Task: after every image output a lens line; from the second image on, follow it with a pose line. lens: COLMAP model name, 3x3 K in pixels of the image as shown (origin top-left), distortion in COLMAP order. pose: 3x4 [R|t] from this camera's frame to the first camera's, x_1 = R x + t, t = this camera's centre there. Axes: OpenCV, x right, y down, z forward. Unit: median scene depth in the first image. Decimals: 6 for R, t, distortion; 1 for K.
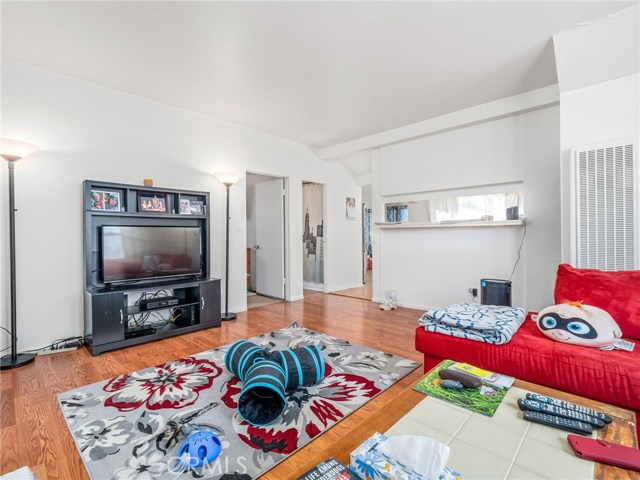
lens RADIAL K [[309.5, 0, 314.6], [0, 309.5, 231.2], [0, 0, 1]] dist [-0.002964, -0.000298]
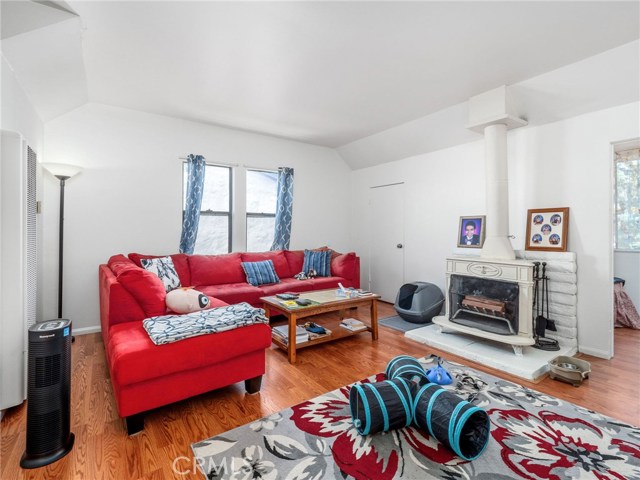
lens RADIAL K [[309.5, 0, 314.6], [0, 309.5, 231.2], [0, 0, 1]] dist [-0.002964, -0.000298]
pose [[-0.980433, 0.007177, 0.196724, -0.044230], [0.004502, 0.999891, -0.014039, -0.014525], [-0.196803, -0.012879, -0.980358, 1.792188]]
